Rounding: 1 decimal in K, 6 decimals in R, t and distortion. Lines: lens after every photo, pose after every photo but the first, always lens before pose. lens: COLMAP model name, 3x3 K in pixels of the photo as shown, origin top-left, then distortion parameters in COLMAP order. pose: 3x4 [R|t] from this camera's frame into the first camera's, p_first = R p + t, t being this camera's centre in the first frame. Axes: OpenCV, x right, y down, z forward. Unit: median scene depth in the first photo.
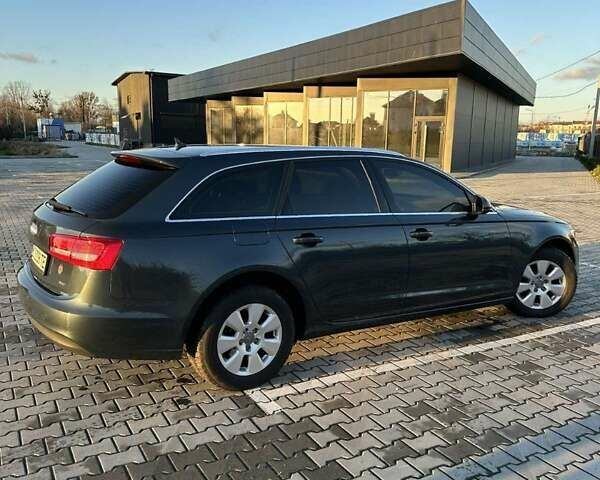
lens RADIAL K [[555.6, 0, 301.3], [0, 555.6, 236.2], [0, 0, 1]] dist [0.032156, 0.000000]
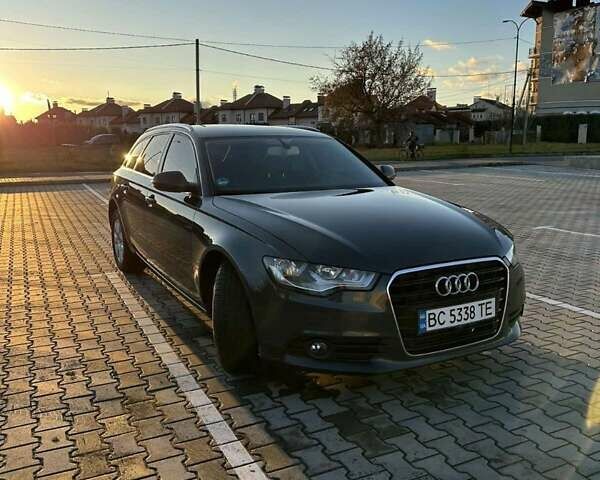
lens RADIAL K [[555.6, 0, 298.6], [0, 555.6, 235.6], [0, 0, 1]] dist [0.032156, 0.000000]
pose [[-0.052131, 0.152281, -0.986961, 0.282608], [-0.164460, 0.973502, 0.158891, -0.033438], [0.985005, 0.170599, -0.025706, 0.288920]]
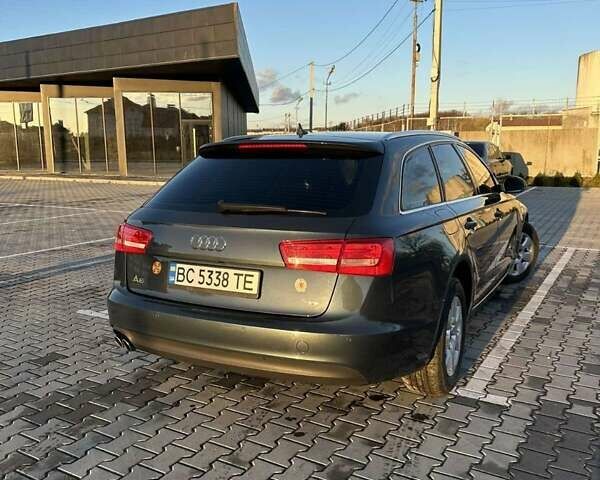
lens RADIAL K [[555.6, 0, 301.8], [0, 555.6, 245.3], [0, 0, 1]] dist [0.032156, 0.000000]
pose [[0.869351, -0.105939, 0.482706, -0.136030], [0.104449, 0.994076, 0.030056, -0.003247], [-0.483031, 0.024289, 0.875266, 0.055601]]
